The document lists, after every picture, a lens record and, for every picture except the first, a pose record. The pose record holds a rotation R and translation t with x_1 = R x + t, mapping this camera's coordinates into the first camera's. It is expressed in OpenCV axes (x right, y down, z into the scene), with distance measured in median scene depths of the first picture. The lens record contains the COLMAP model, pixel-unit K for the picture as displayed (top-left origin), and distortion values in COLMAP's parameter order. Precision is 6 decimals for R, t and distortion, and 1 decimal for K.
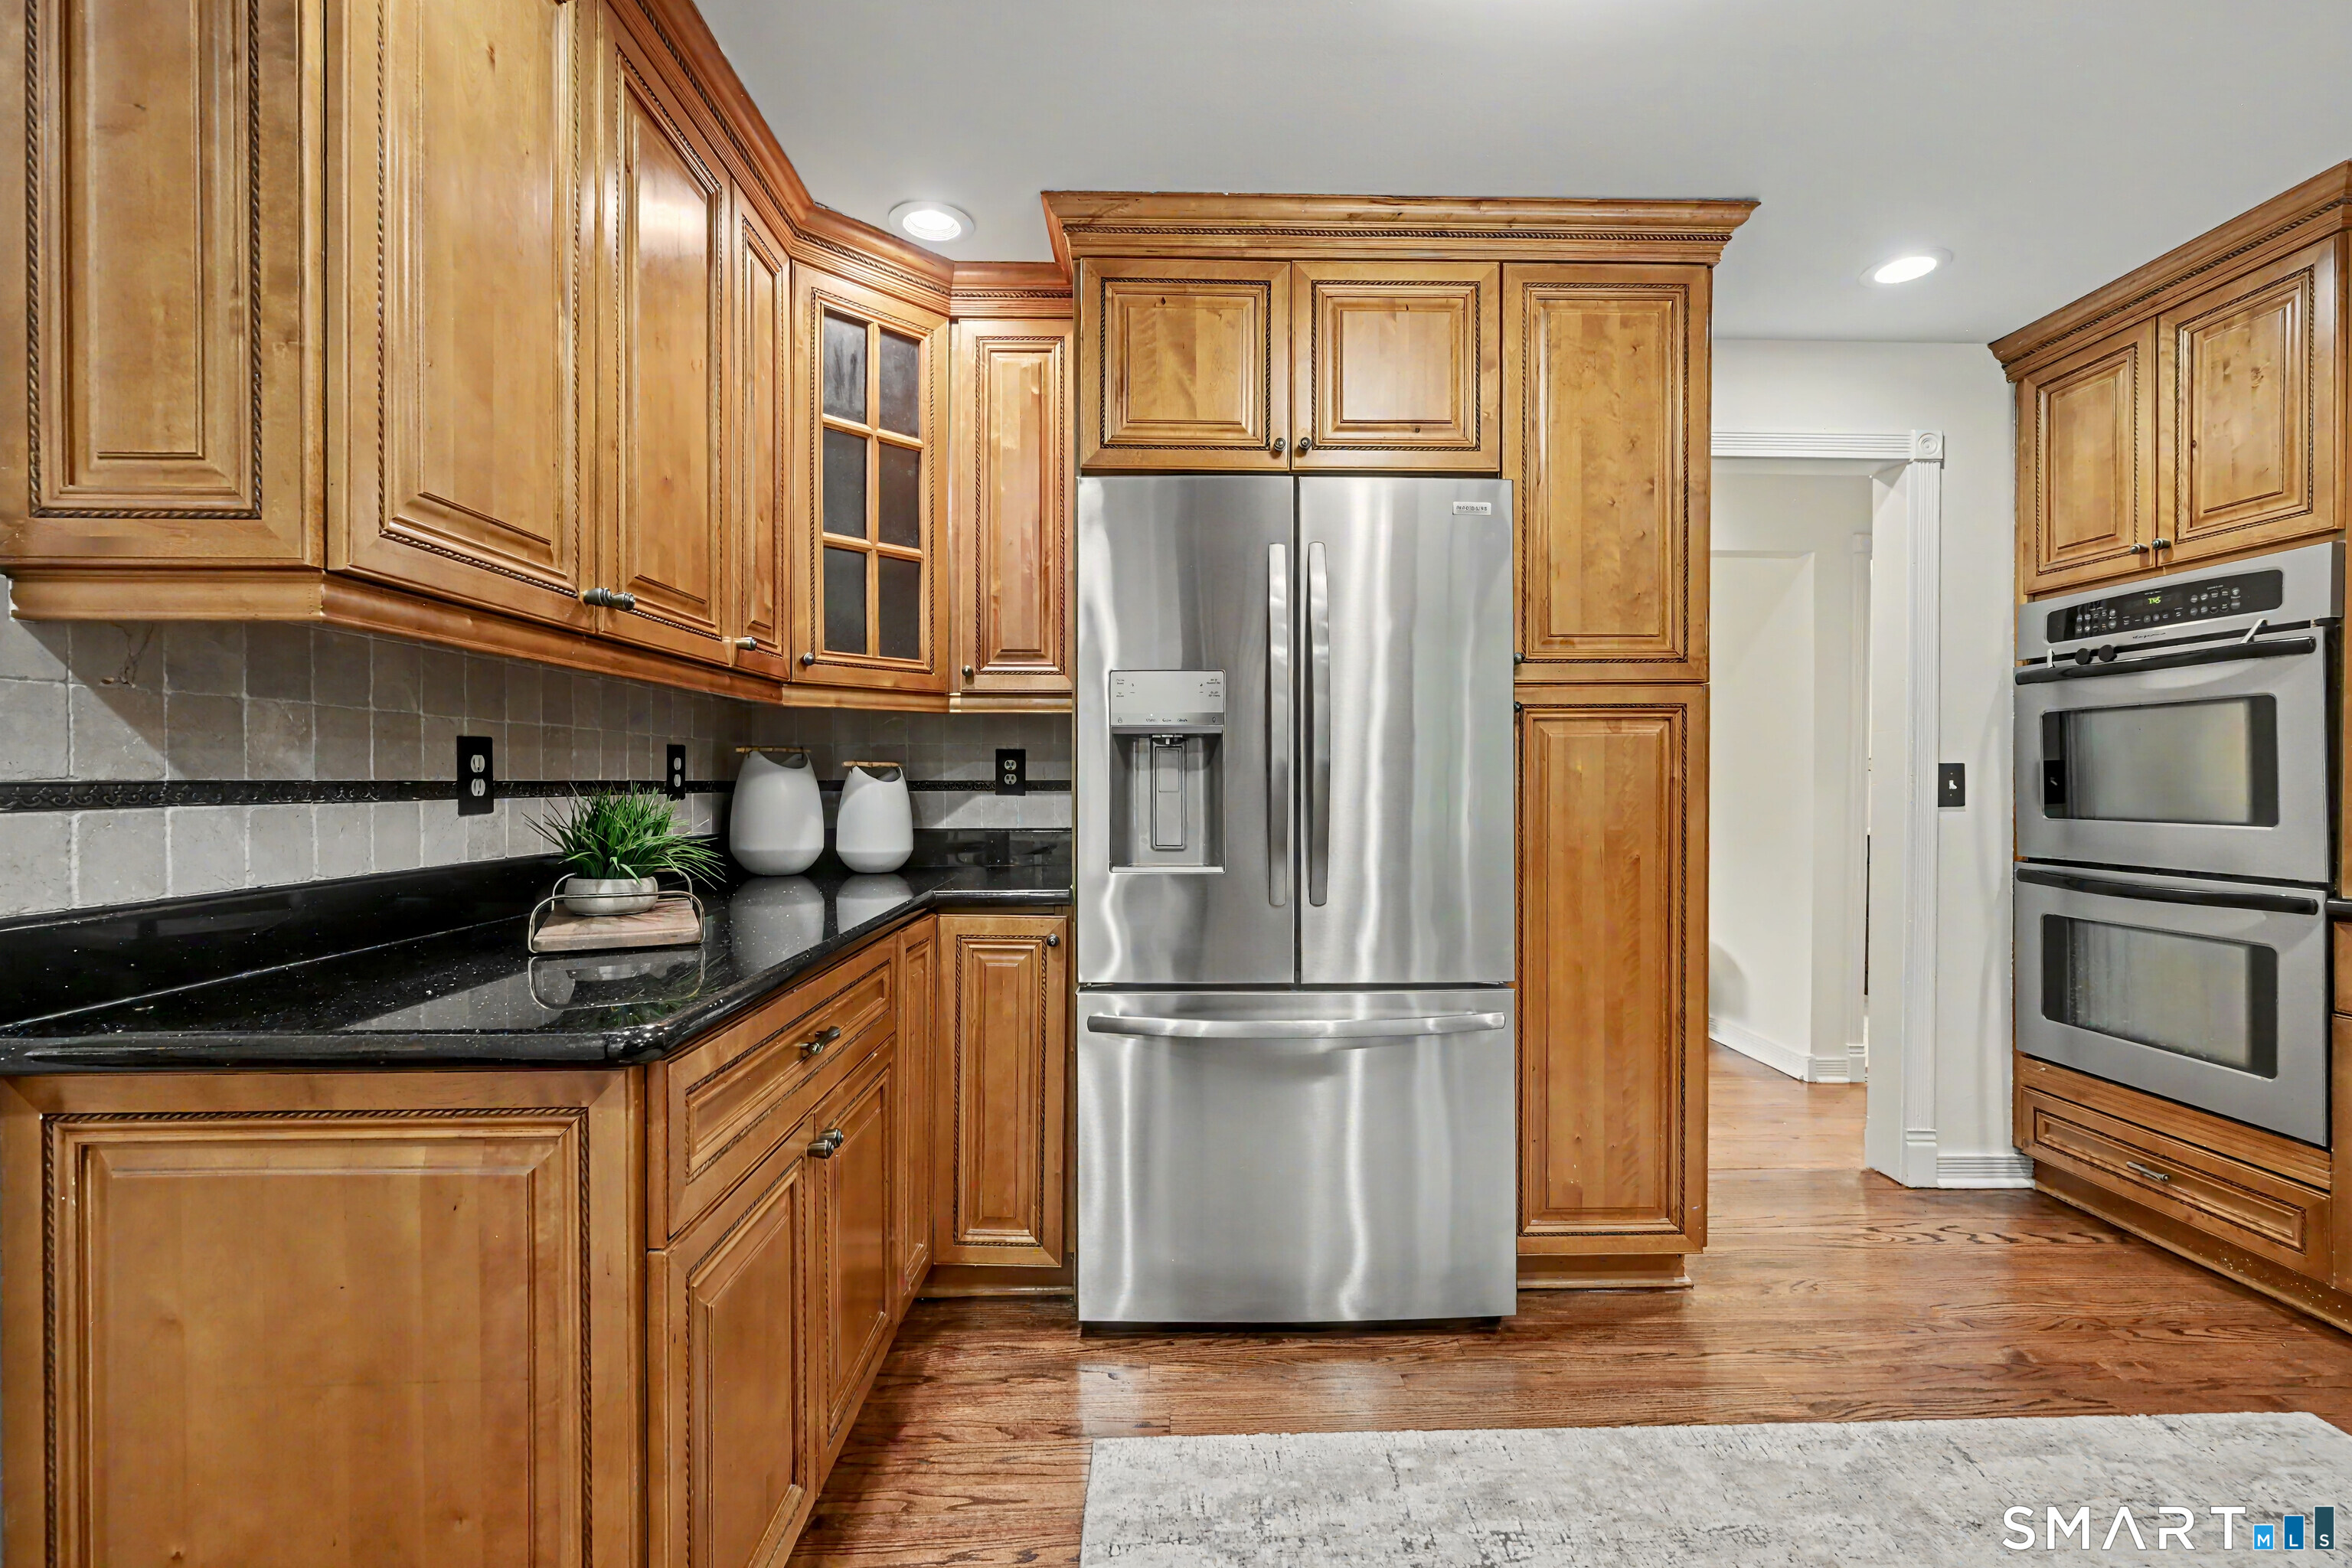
lens RADIAL K [[1032.1, 0, 1189.5], [0, 1032.1, 787.1], [0, 0, 1]] dist [-0.002807, 0.001097]
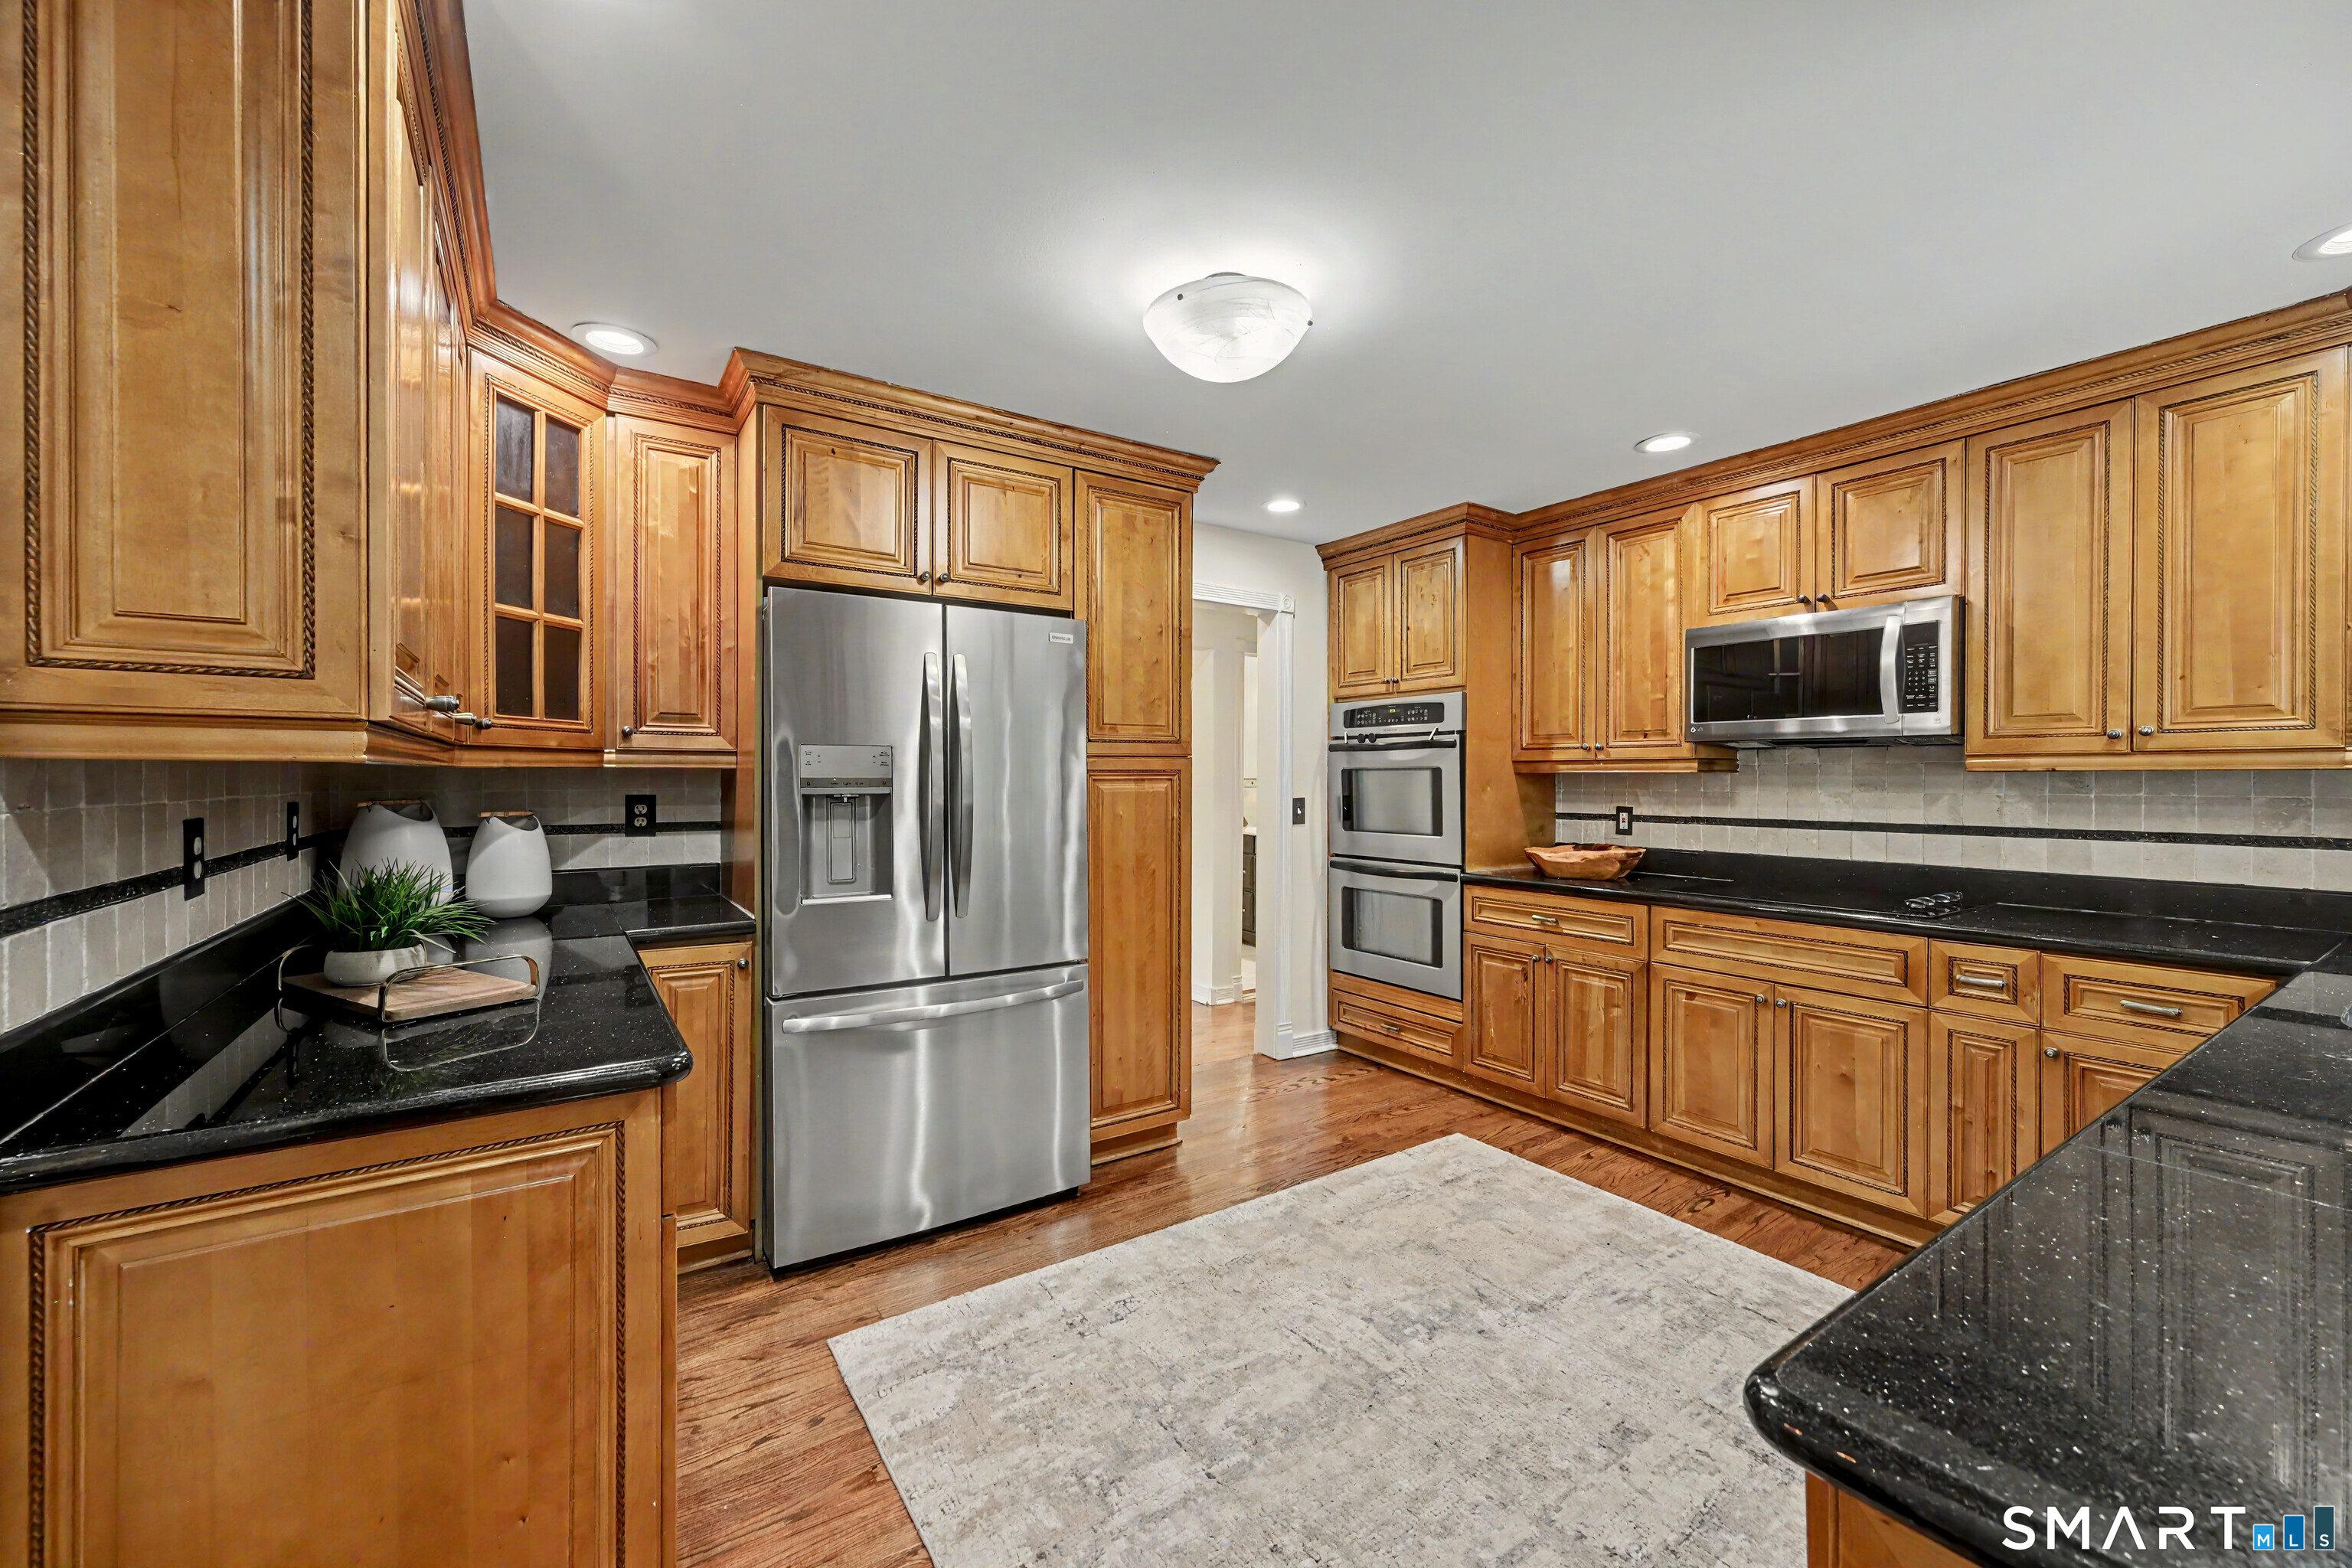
lens RADIAL K [[931.8, 0, 1185.2], [0, 931.8, 782.5], [0, 0, 1]] dist [0.000649, 0.000623]
pose [[0.841777, -0.001045, 0.539824, -0.280710], [0.002124, 0.999997, -0.001375, -0.060423], [-0.539821, 0.002304, 0.841777, -0.199898]]
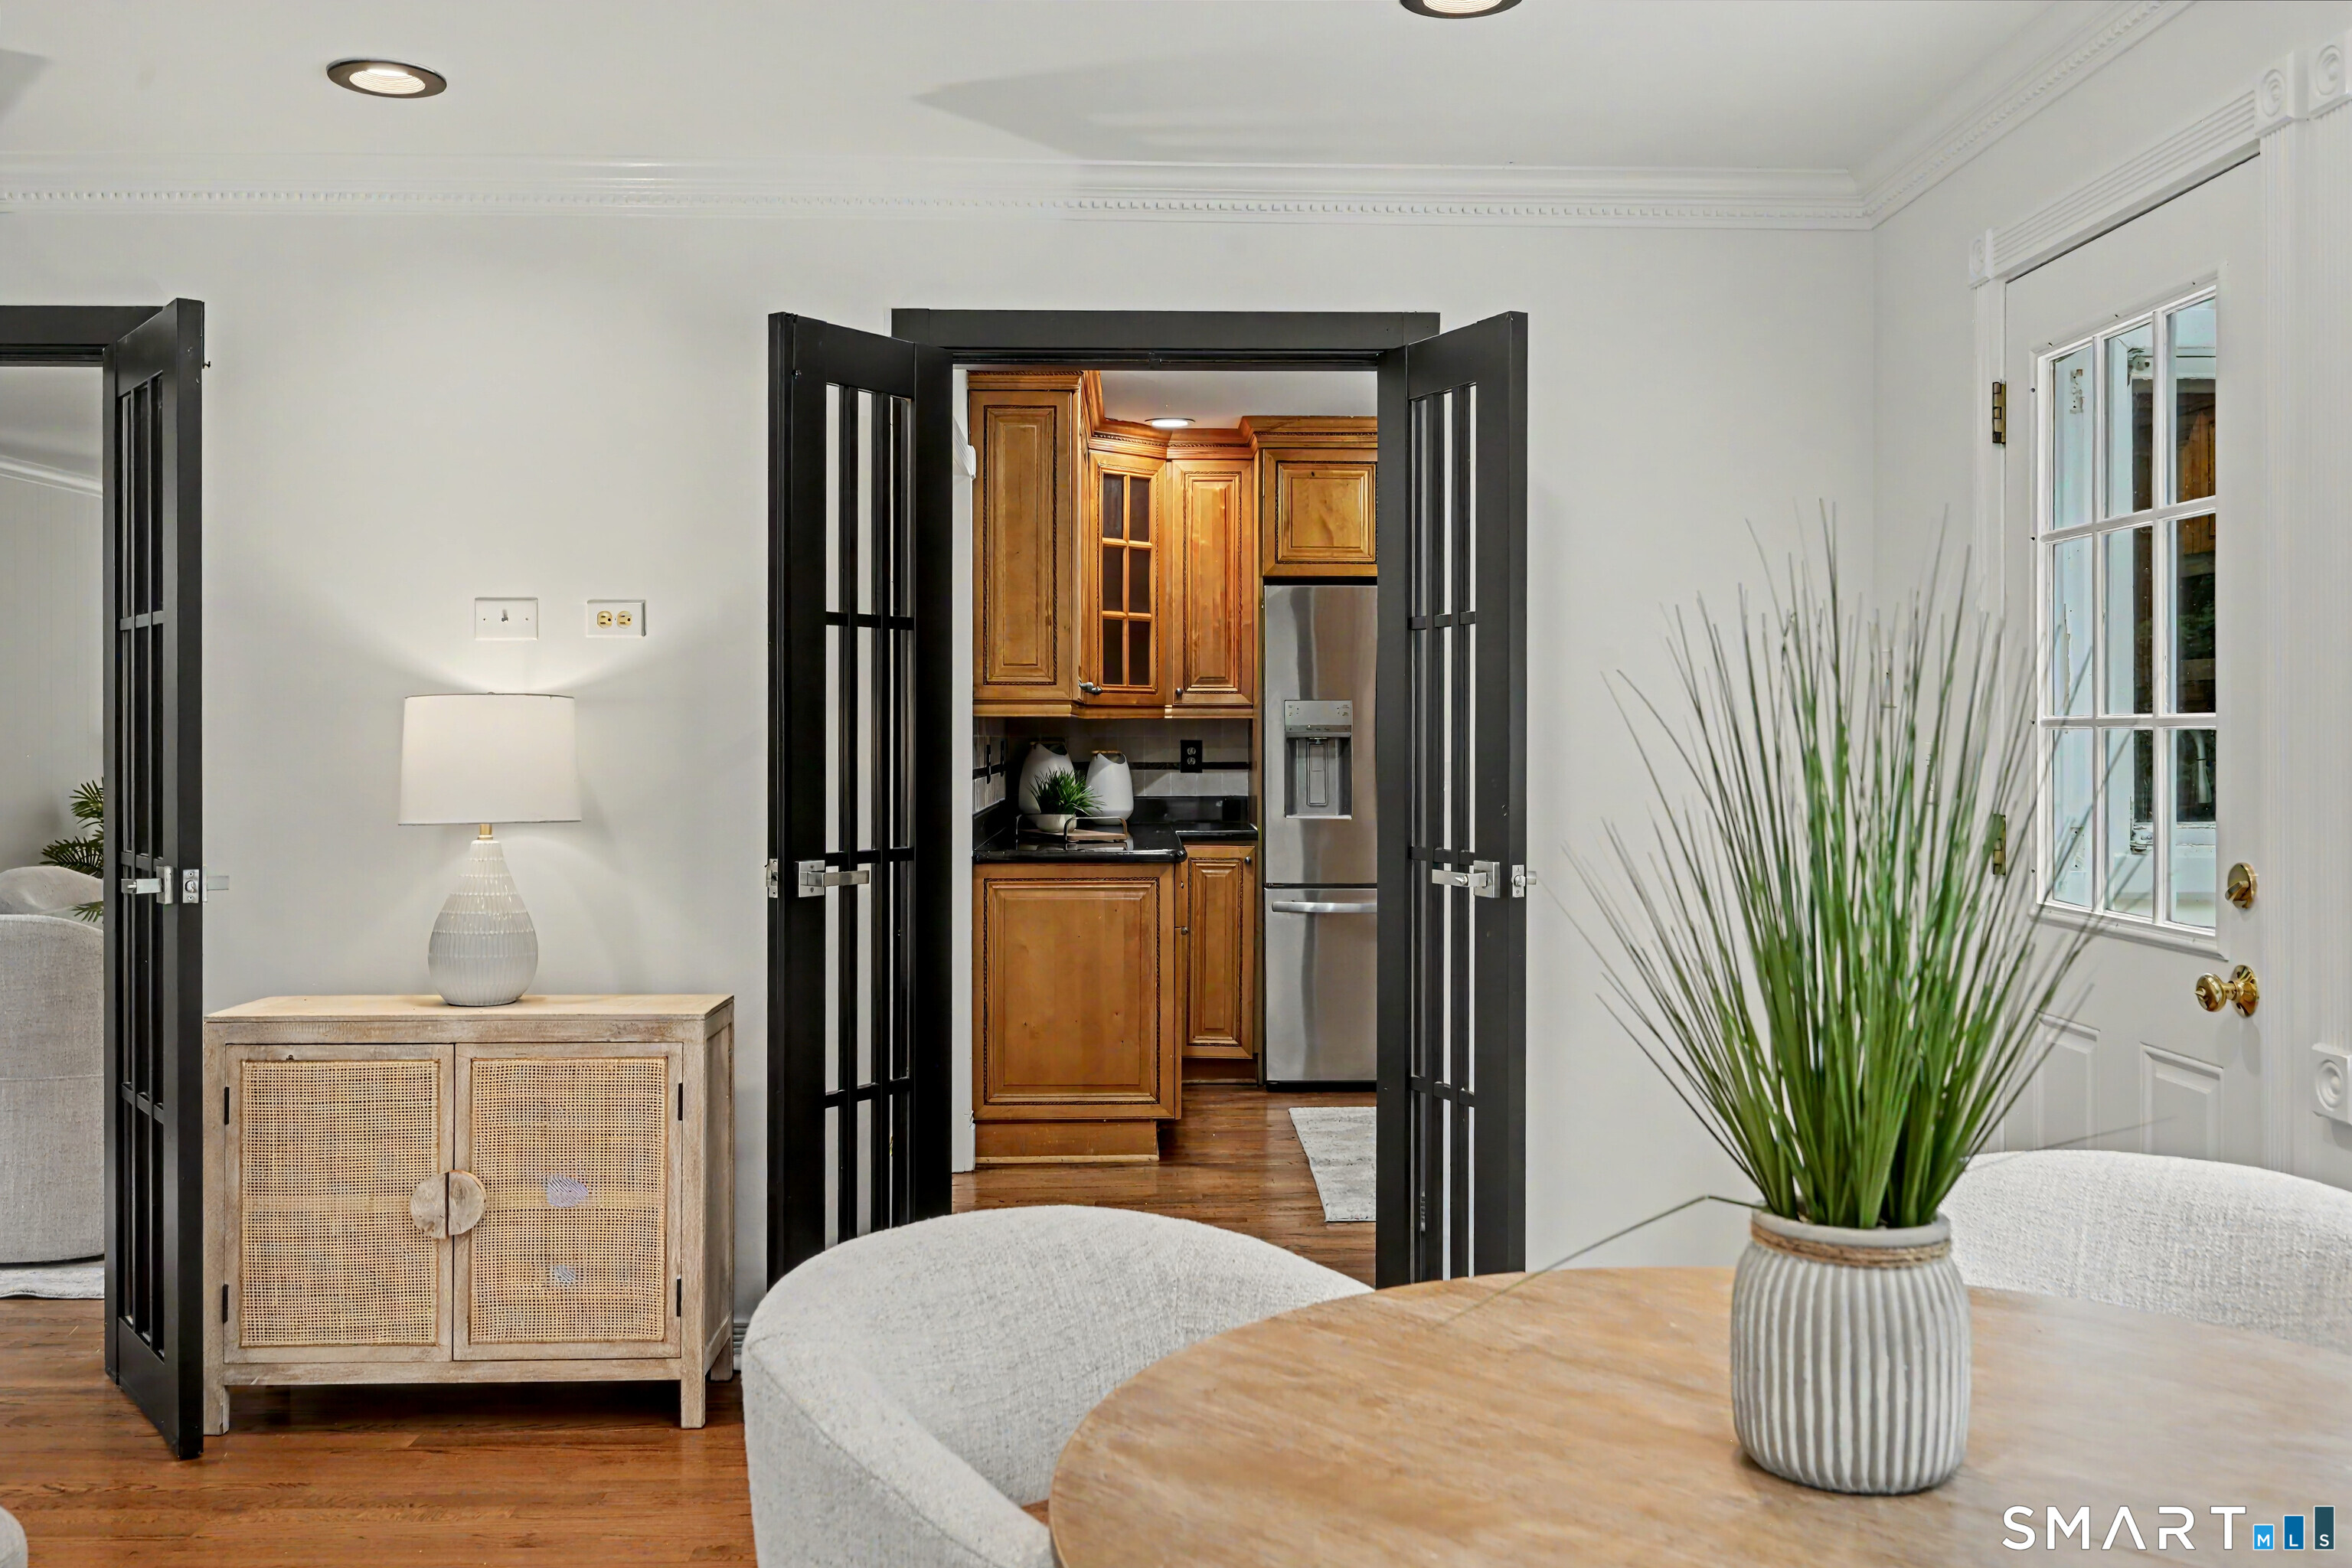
lens RADIAL K [[2023.6, 0, 1188.4], [0, 2023.6, 739.4], [0, 0, 1]] dist [-0.005120, 0.011827]
pose [[0.999999, -0.001180, -0.001019, -0.221171], [0.001175, 0.999983, -0.005669, -0.027796], [0.001025, 0.005668, 0.999983, -2.230828]]
